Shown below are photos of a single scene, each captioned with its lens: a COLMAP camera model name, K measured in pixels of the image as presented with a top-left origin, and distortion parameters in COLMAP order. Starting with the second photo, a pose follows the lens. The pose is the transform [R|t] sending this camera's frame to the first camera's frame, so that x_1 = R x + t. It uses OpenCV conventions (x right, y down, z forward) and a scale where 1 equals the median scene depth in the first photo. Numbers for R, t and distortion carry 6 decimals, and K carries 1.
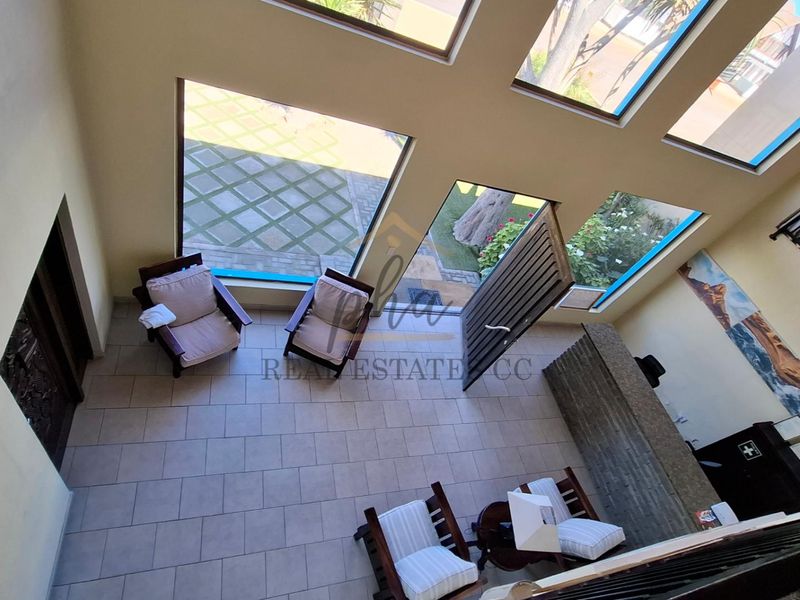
lens RADIAL K [[422.0, 0, 403.3], [0, 422.0, 302.5], [0, 0, 1]] dist [-0.005529, 0.001803]
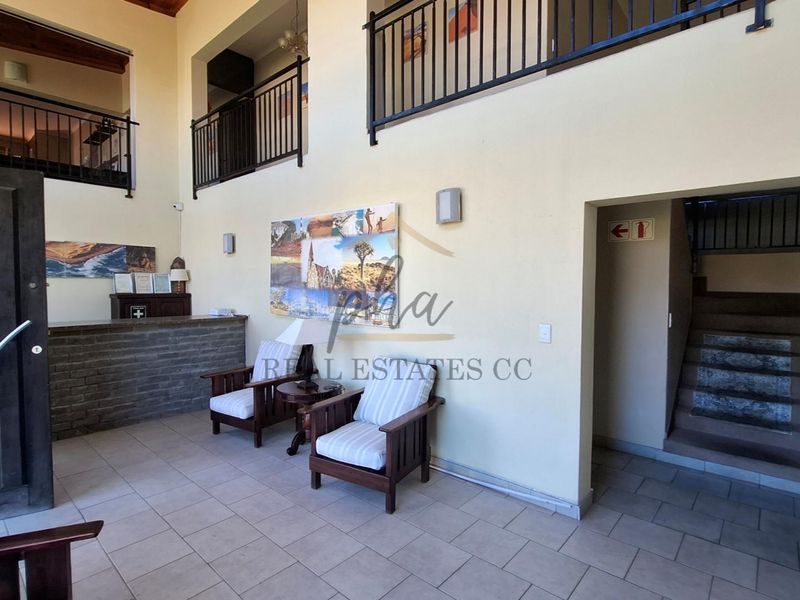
lens RADIAL K [[423.5, 0, 403.7], [0, 423.5, 296.2], [0, 0, 1]] dist [-0.004287, -0.000205]
pose [[-0.532955, -0.399236, 0.746036, -0.368932], [0.471031, 0.592459, 0.653546, -0.077158], [-0.702914, 0.699717, -0.127701, 0.599450]]
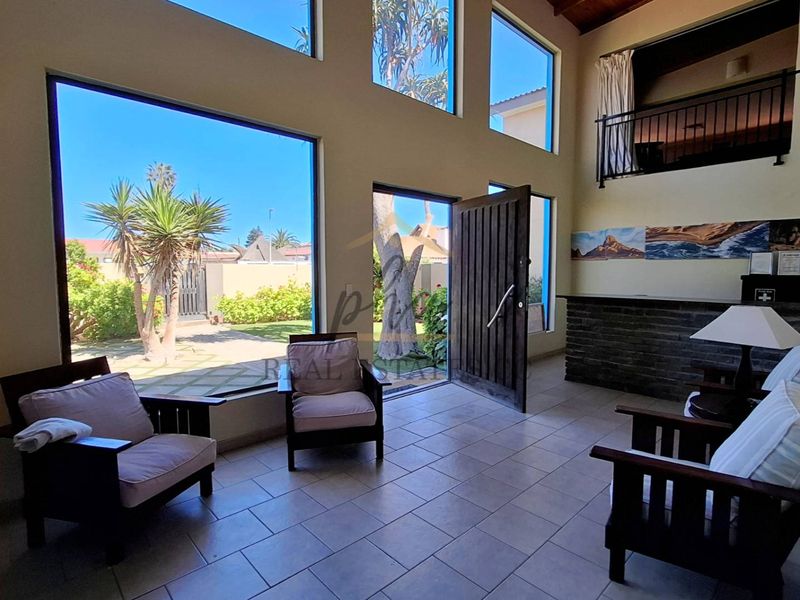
lens RADIAL K [[424.0, 0, 402.4], [0, 424.0, 301.4], [0, 0, 1]] dist [-0.015975, 0.008391]
pose [[0.799914, -0.408385, 0.439727, -0.287422], [0.593307, 0.648232, -0.477264, 0.316605], [-0.090138, 0.642664, 0.760828, 0.324172]]
